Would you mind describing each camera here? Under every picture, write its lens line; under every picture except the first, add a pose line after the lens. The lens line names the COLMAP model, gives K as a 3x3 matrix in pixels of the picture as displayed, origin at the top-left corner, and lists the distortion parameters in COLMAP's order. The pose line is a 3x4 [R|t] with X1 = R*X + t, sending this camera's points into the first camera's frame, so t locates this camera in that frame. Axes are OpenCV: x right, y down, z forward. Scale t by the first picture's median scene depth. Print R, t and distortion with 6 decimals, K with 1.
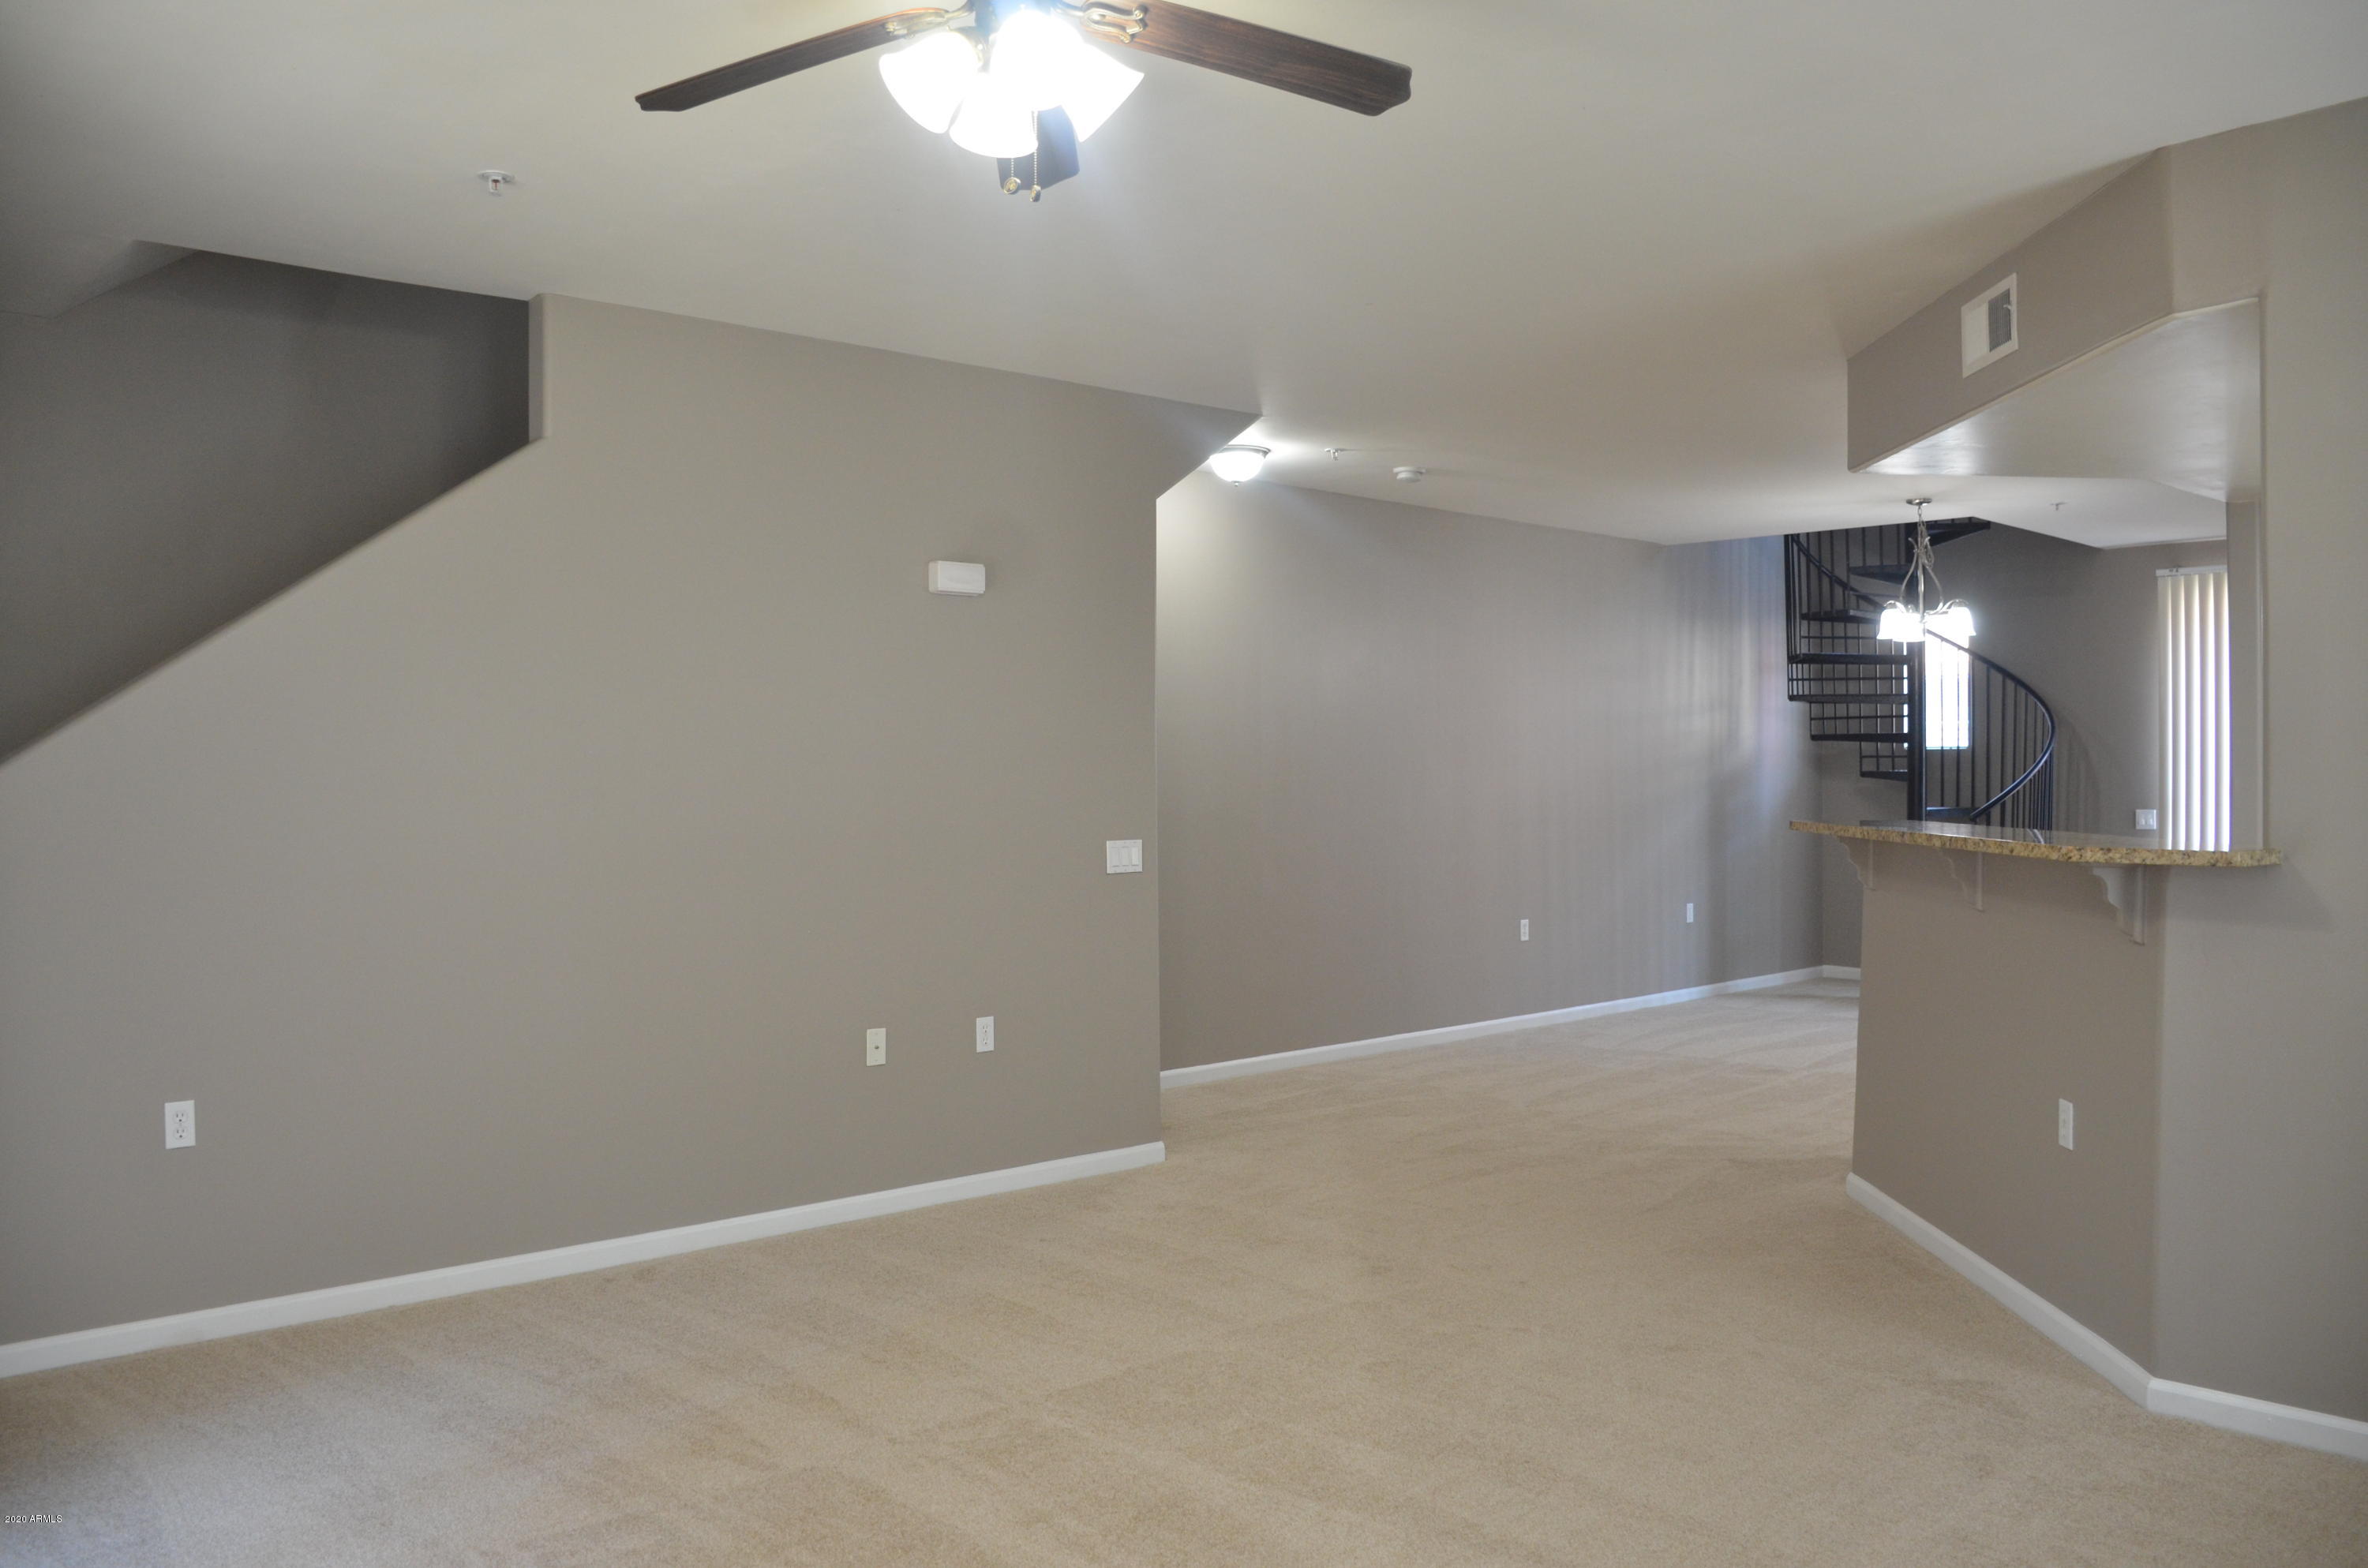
lens RADIAL K [[1840.7, 0, 1175.3], [0, 1840.7, 796.9], [0, 0, 1]] dist [-0.145389, 0.087608]
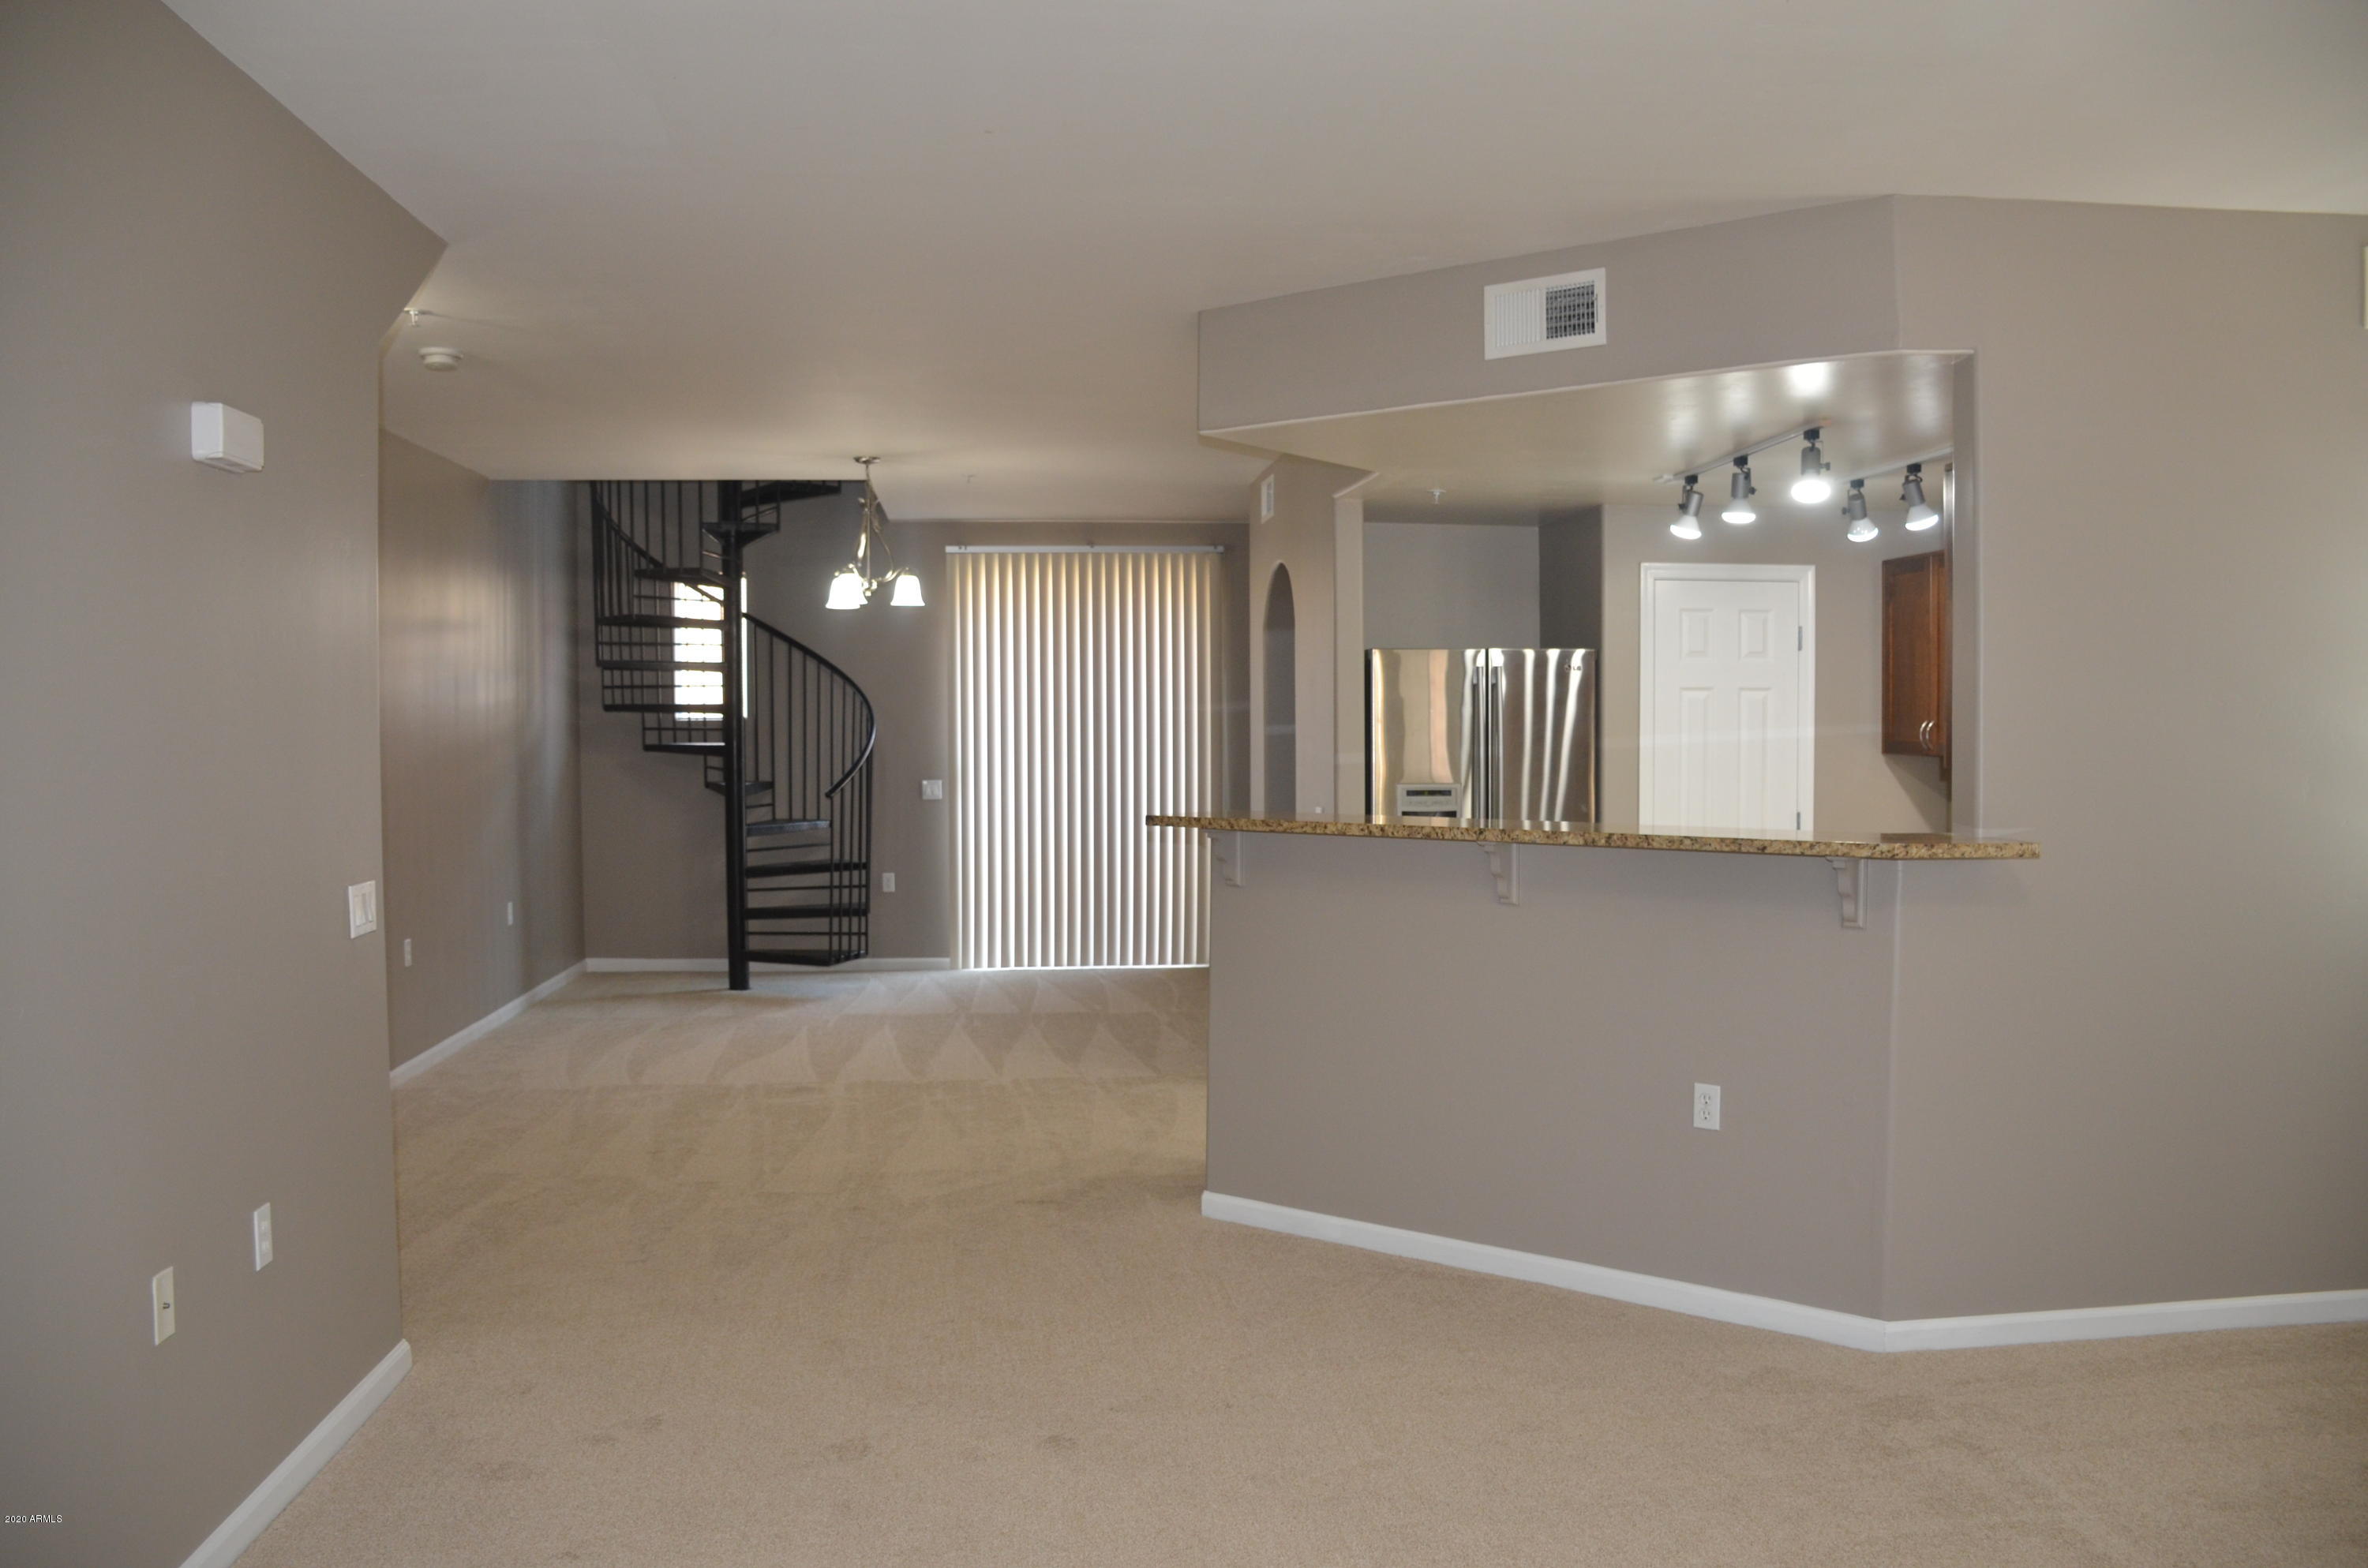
lens RADIAL K [[1840.7, 0, 1192.1], [0, 1840.7, 788.4], [0, 0, 1]] dist [-0.145389, 0.087608]
pose [[0.598130, -0.026832, 0.800950, -0.347653], [0.011671, 0.999625, 0.024772, -0.020777], [-0.801314, -0.005469, 0.598219, 0.404967]]
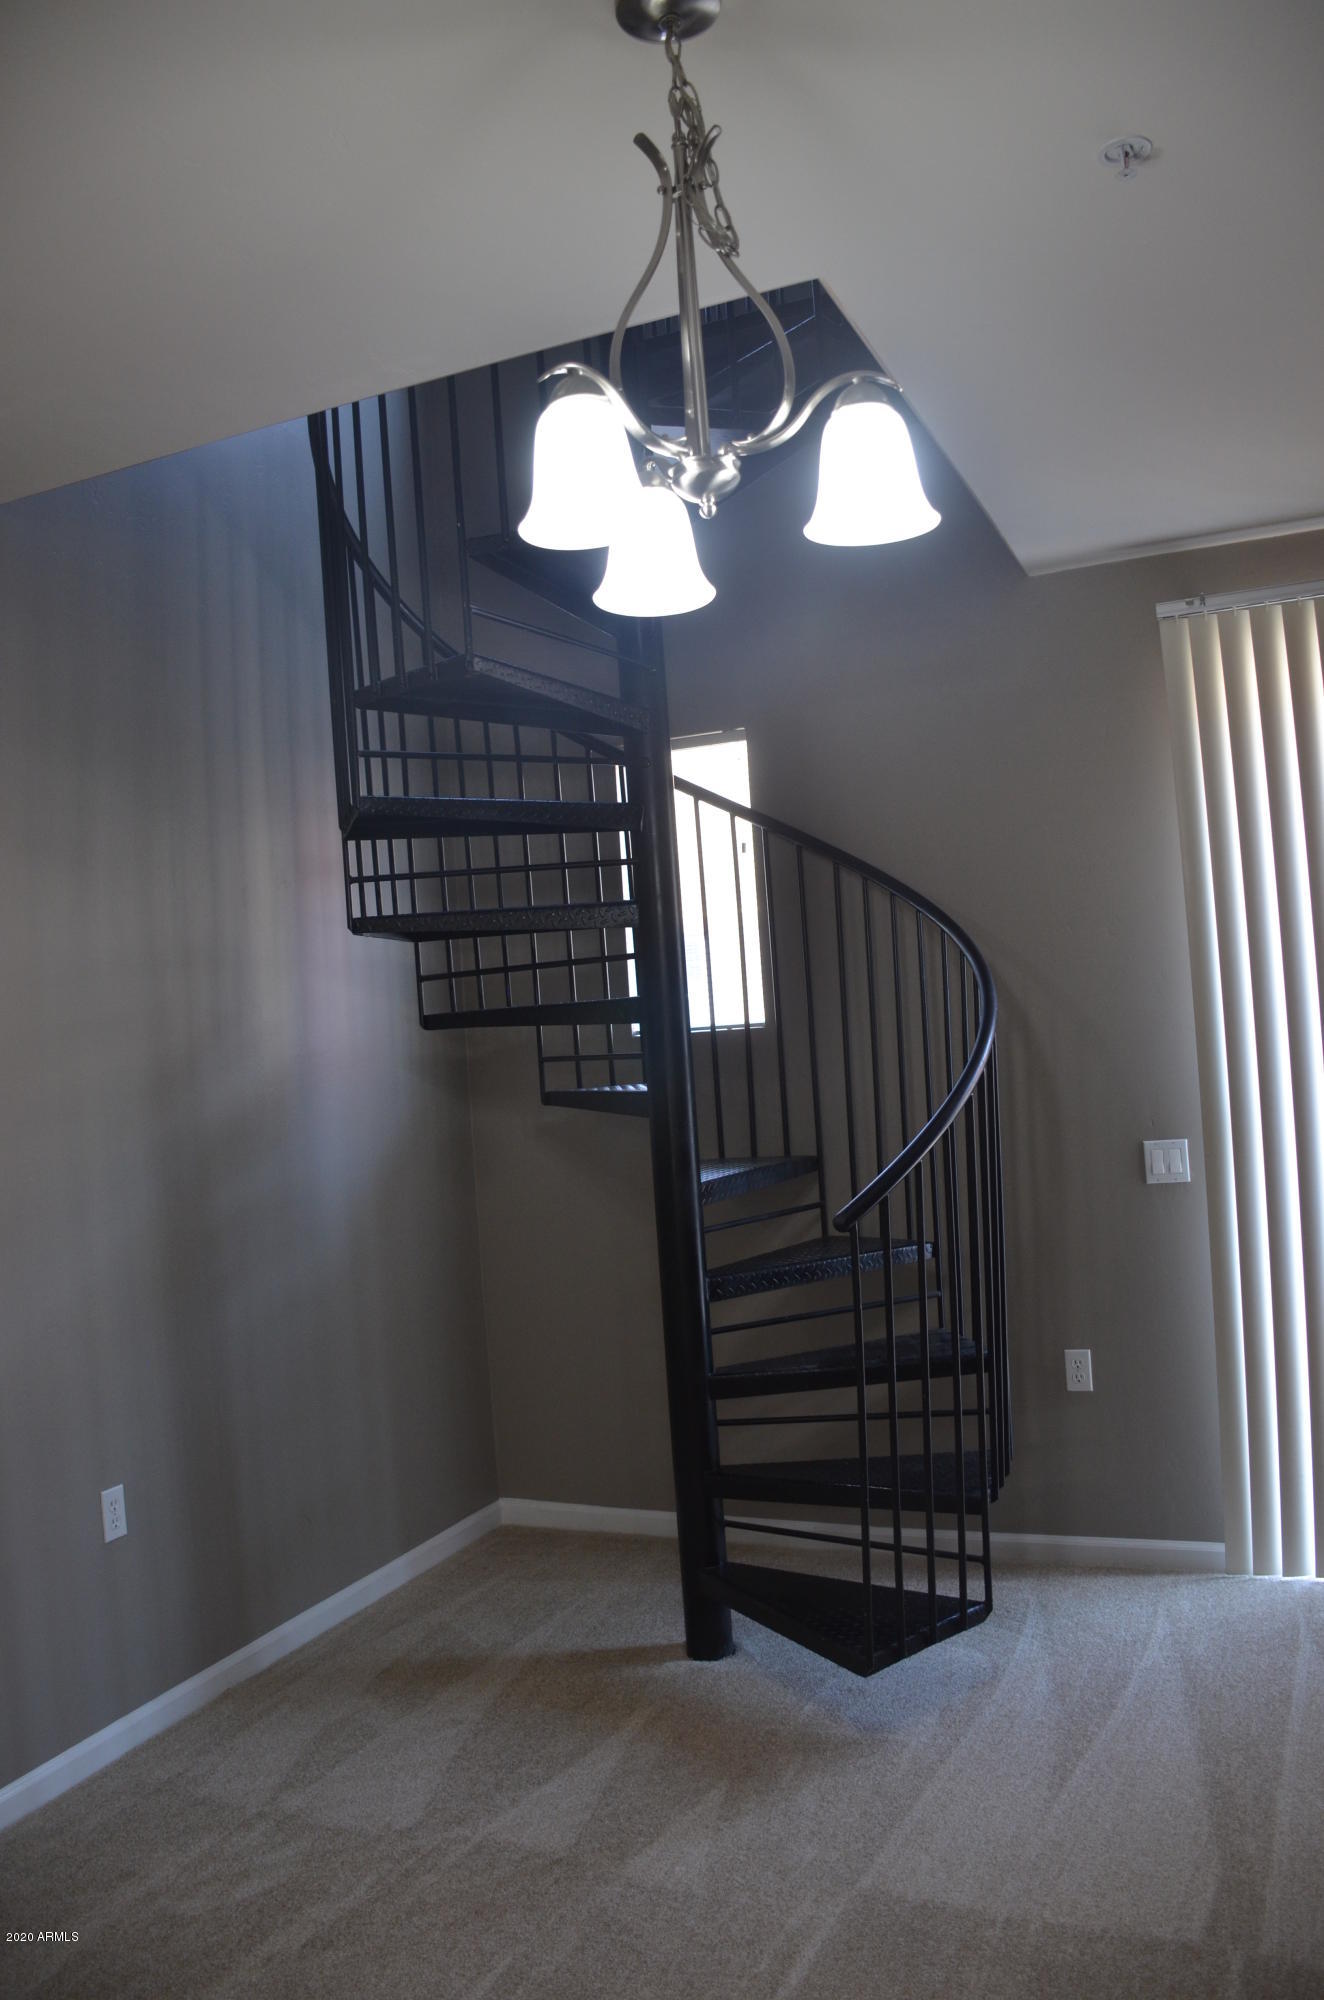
lens RADIAL K [[1554.9, 0, 681.7], [0, 1554.9, 995.6], [0, 0, 1]] dist [-0.145389, 0.087608]
pose [[0.907882, -0.043623, 0.416951, 0.453660], [0.067429, 0.996817, -0.042532, -0.034150], [-0.413768, 0.066728, 0.907933, 1.145259]]
